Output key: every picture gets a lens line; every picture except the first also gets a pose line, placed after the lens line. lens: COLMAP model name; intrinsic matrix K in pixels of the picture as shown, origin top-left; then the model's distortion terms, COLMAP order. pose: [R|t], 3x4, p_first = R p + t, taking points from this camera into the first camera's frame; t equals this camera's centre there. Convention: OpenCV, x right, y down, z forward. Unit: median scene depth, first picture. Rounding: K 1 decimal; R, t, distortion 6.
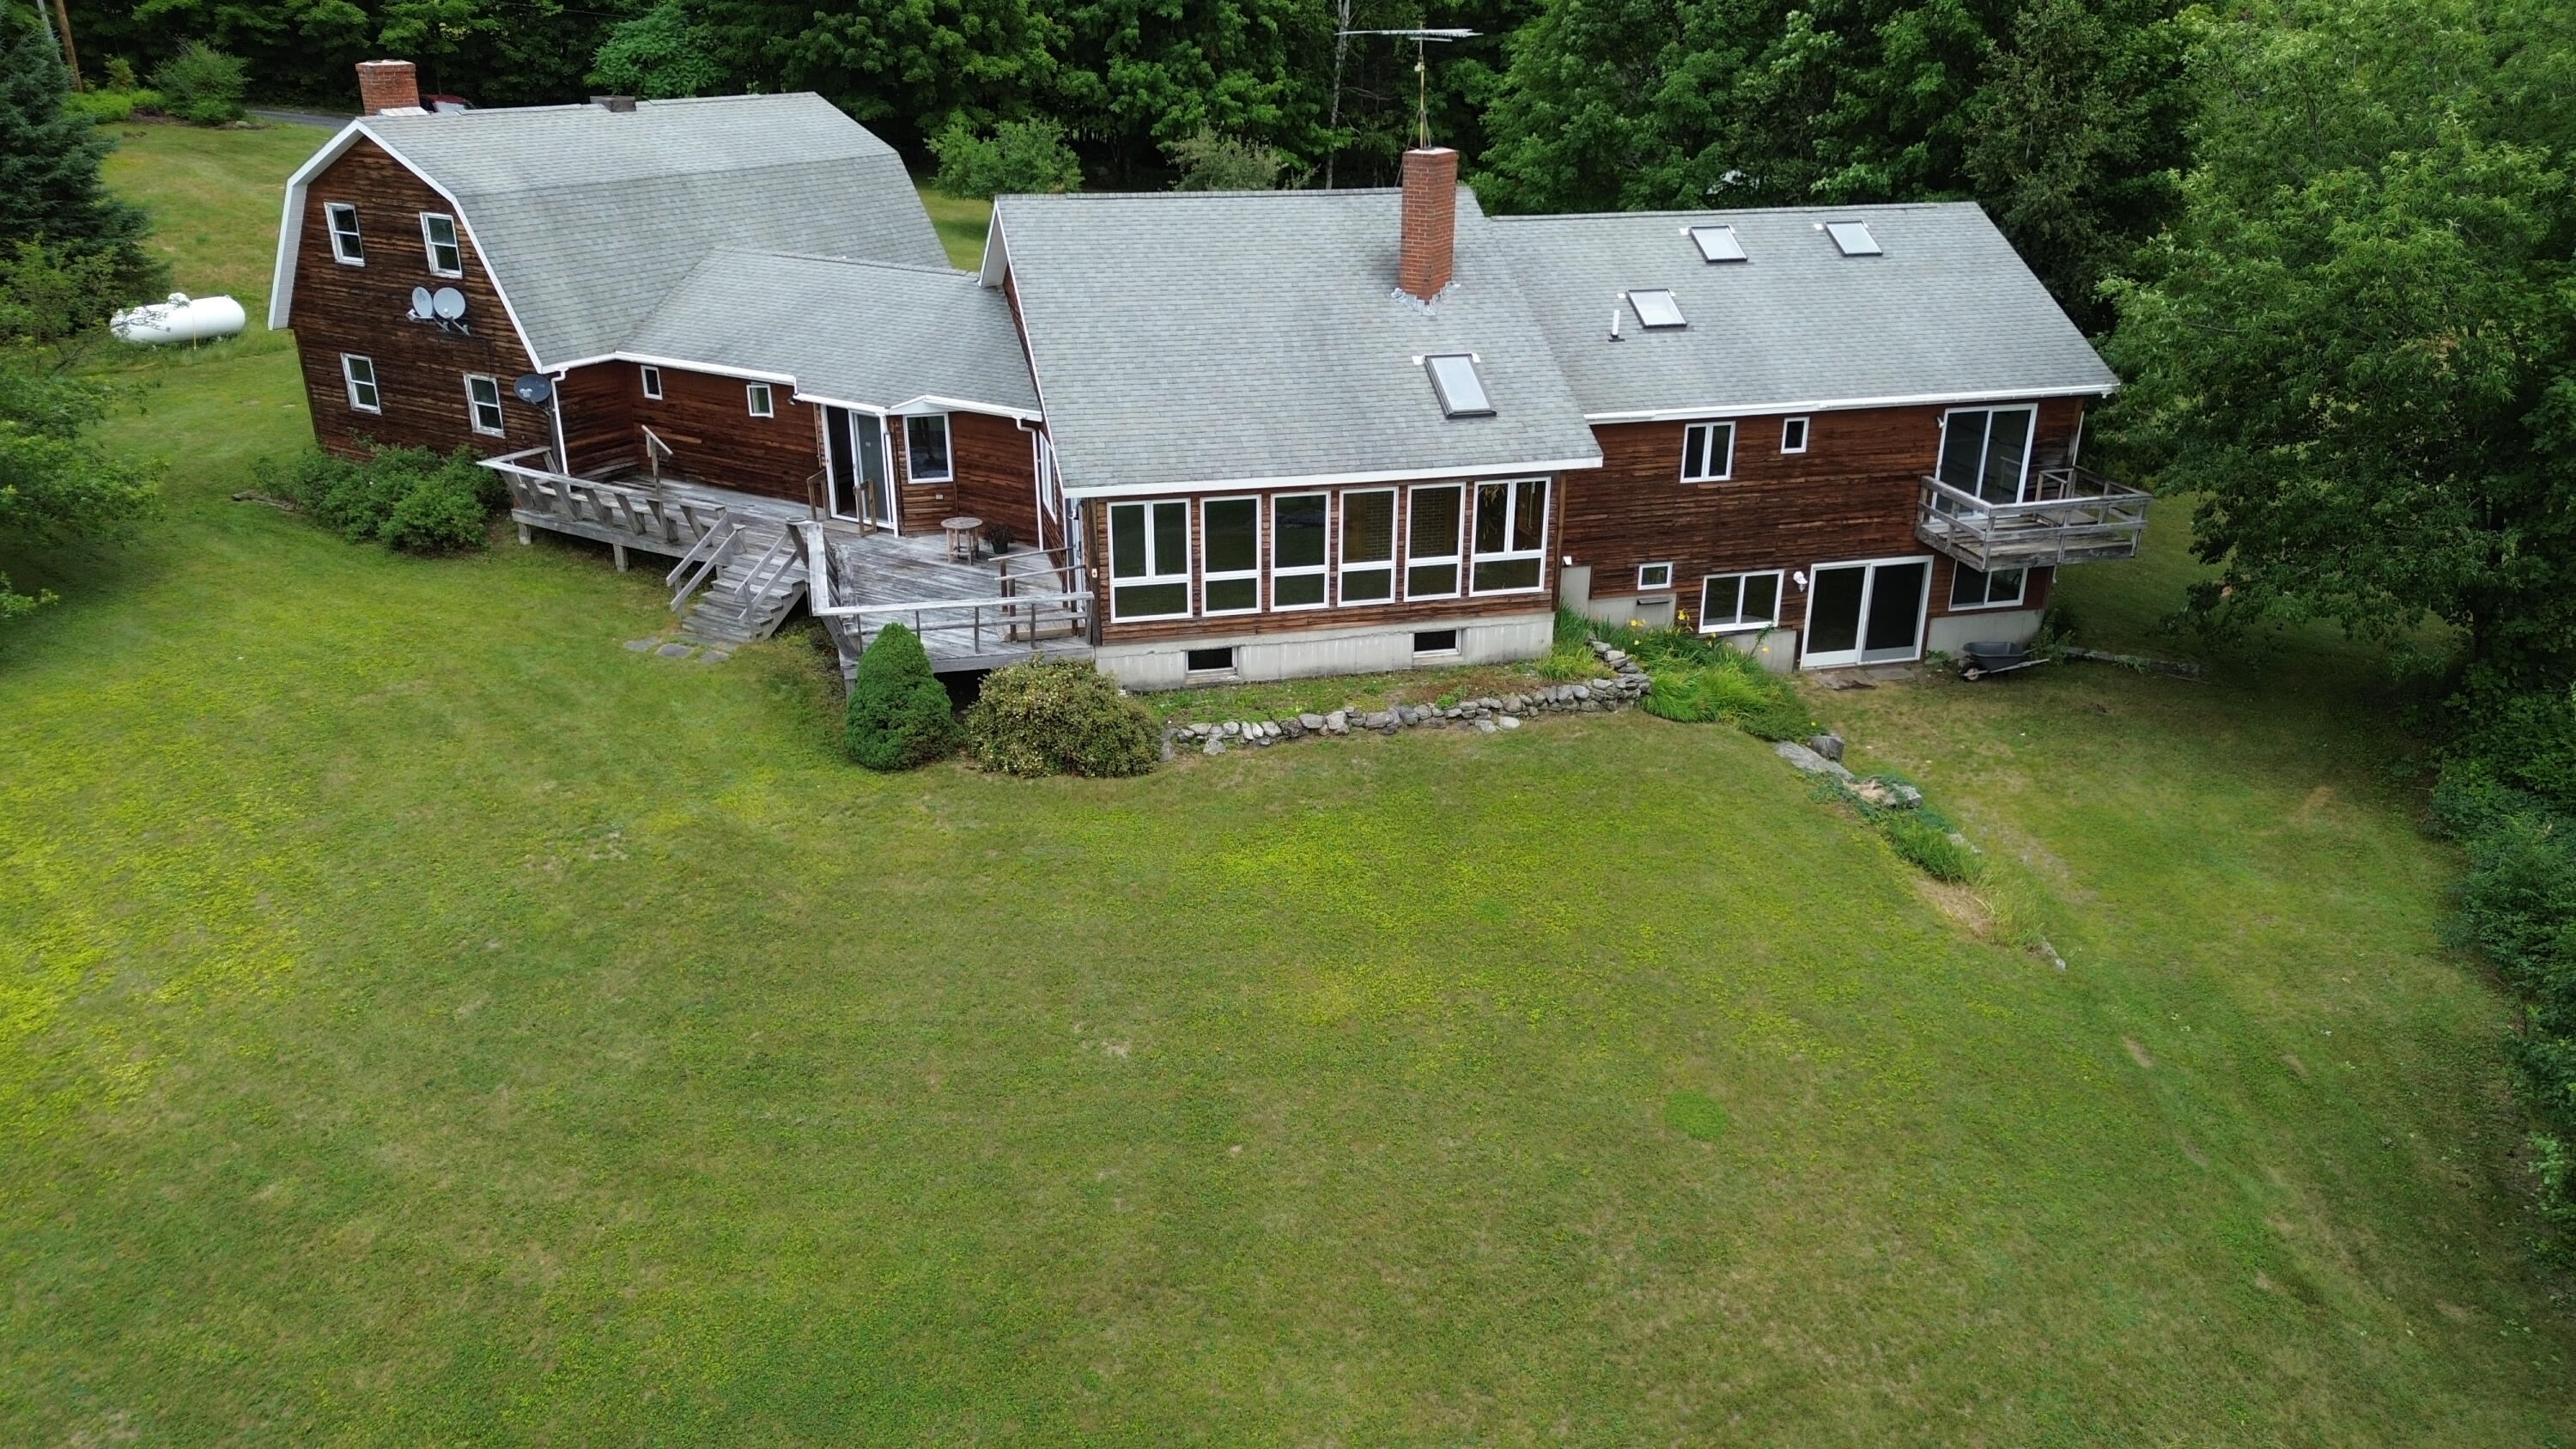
lens RADIAL K [[1813.3, 0, 1288.0], [0, 1813.3, 724.5], [0, 0, 1]] dist [0.079051, -0.078251]
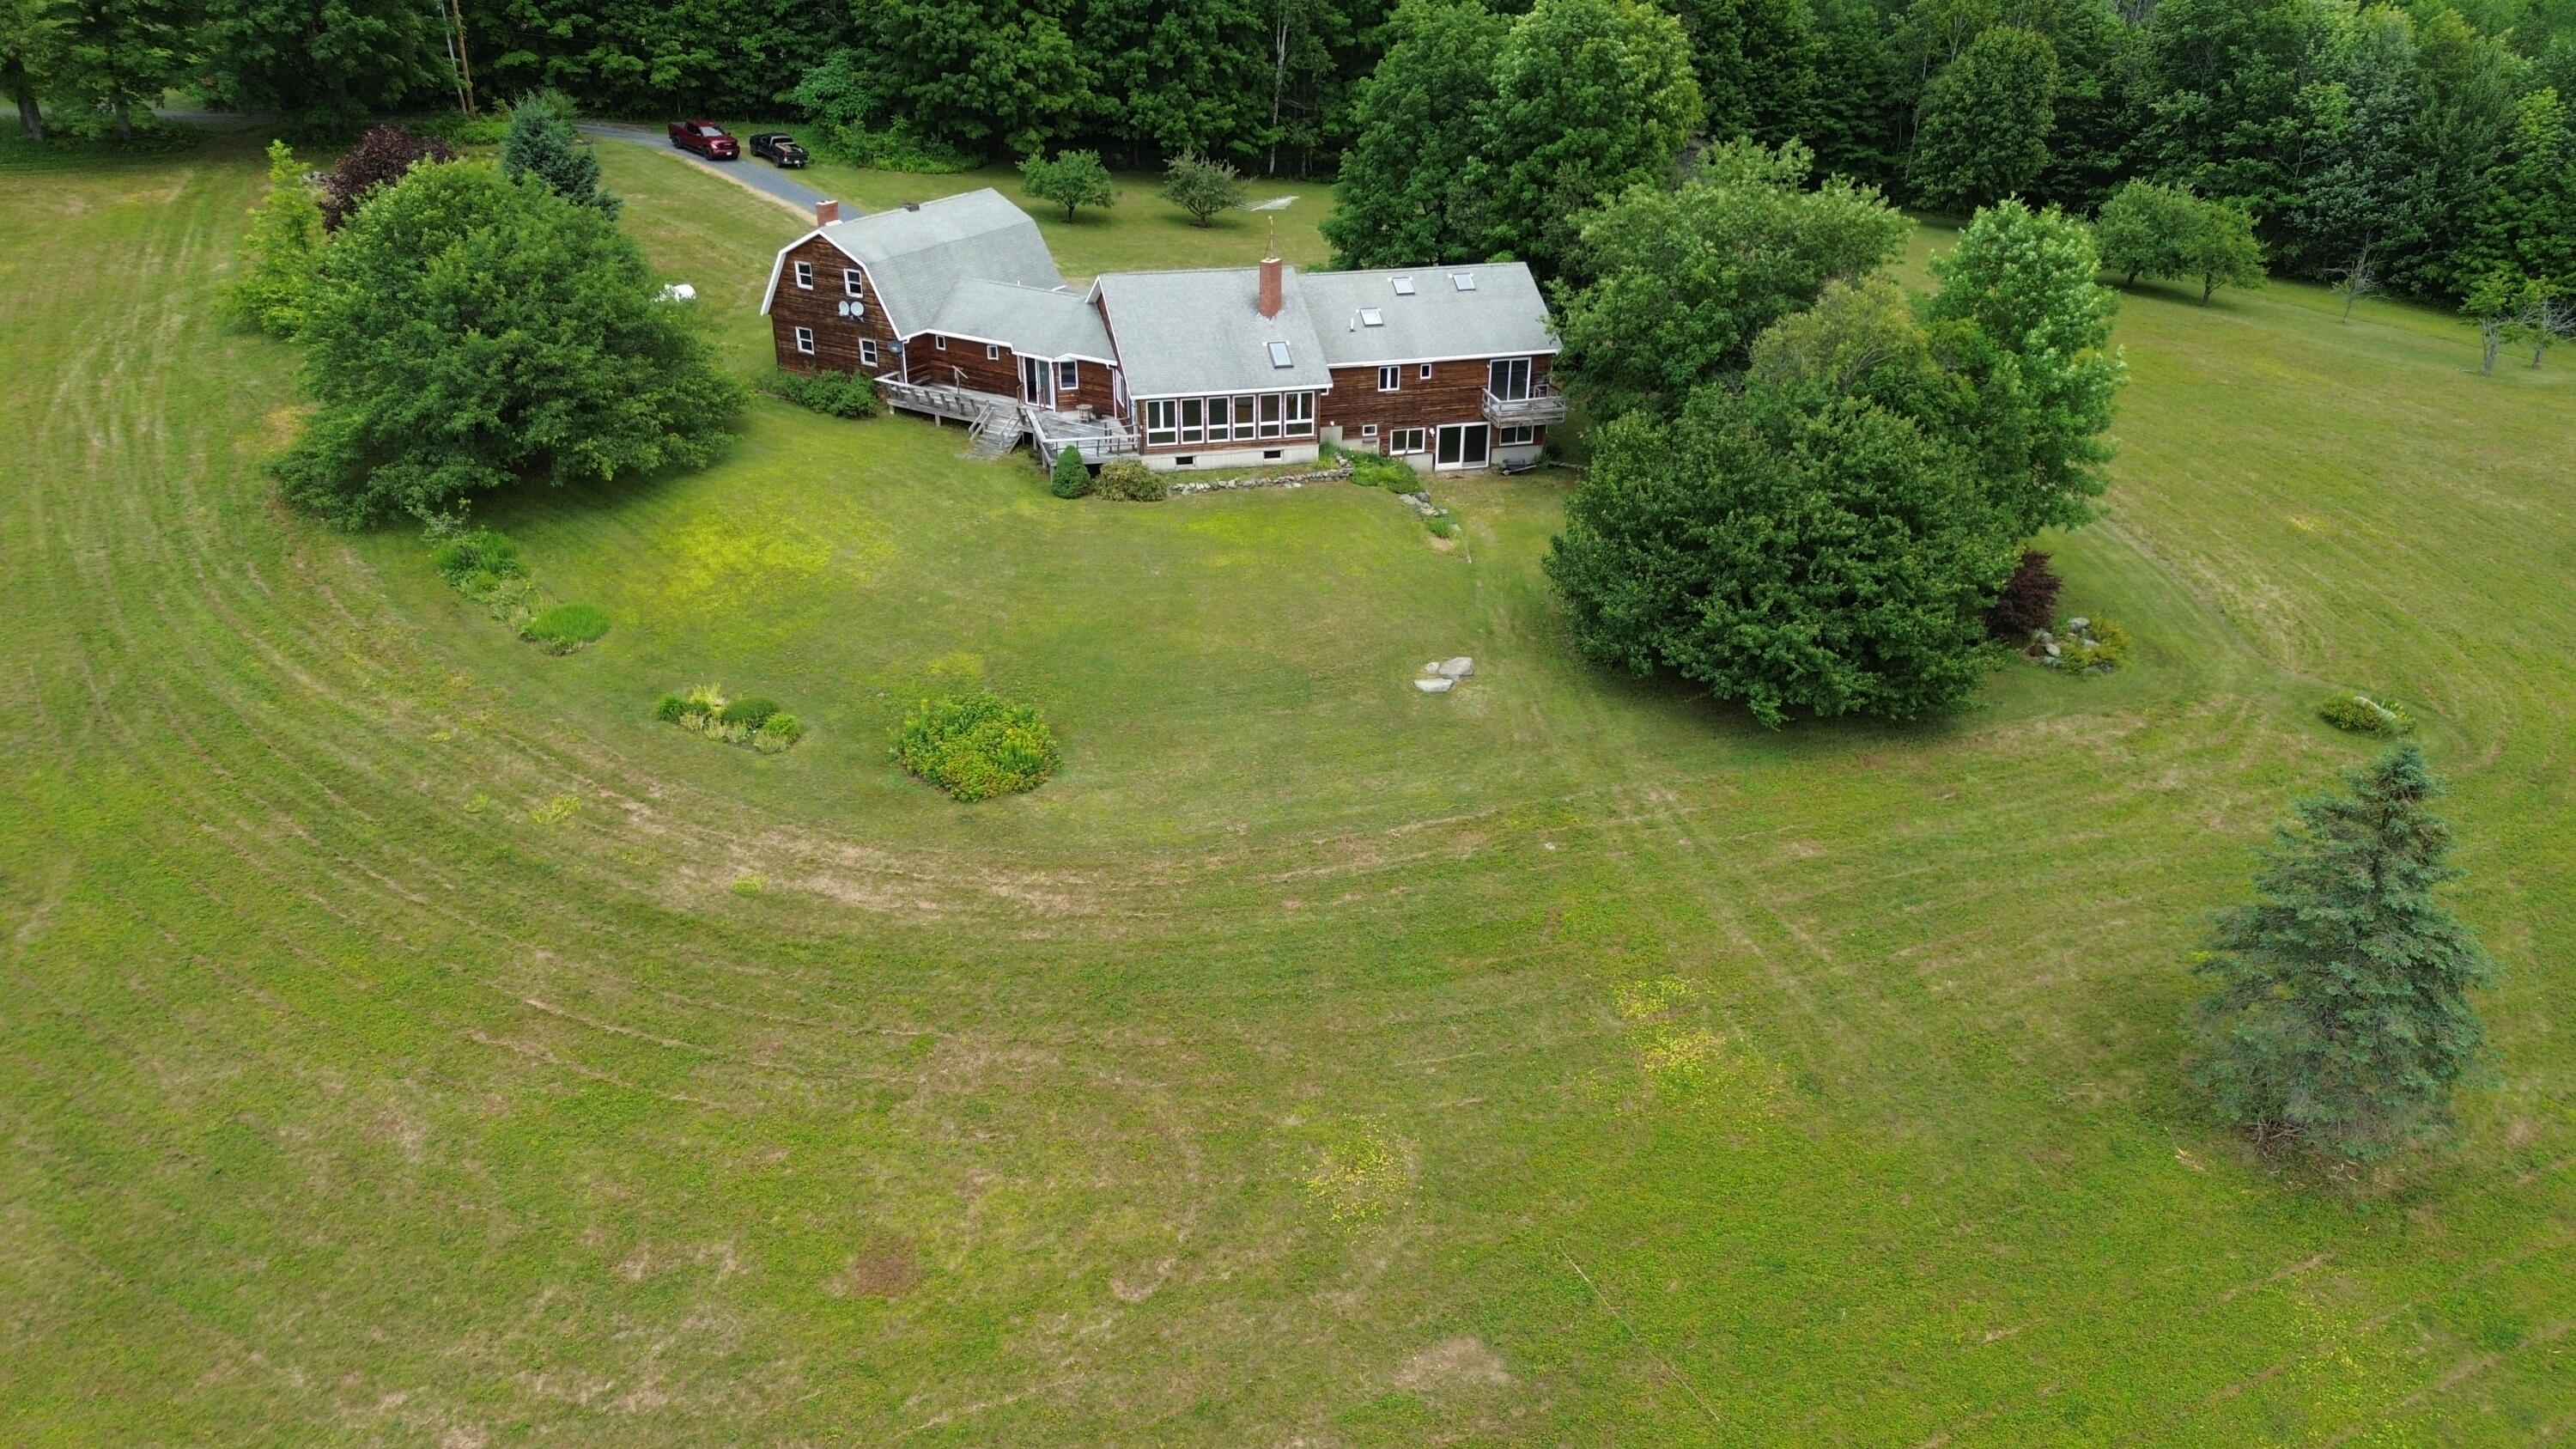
lens RADIAL K [[1817.0, 0, 1298.0], [0, 1817.0, 725.6], [0, 0, 1]] dist [0.086816, -0.096251]
pose [[0.999957, 0.001812, 0.009042, 0.086370], [-0.002483, 0.997198, 0.074764, 0.130980], [-0.008882, -0.074783, 0.997160, -1.459731]]
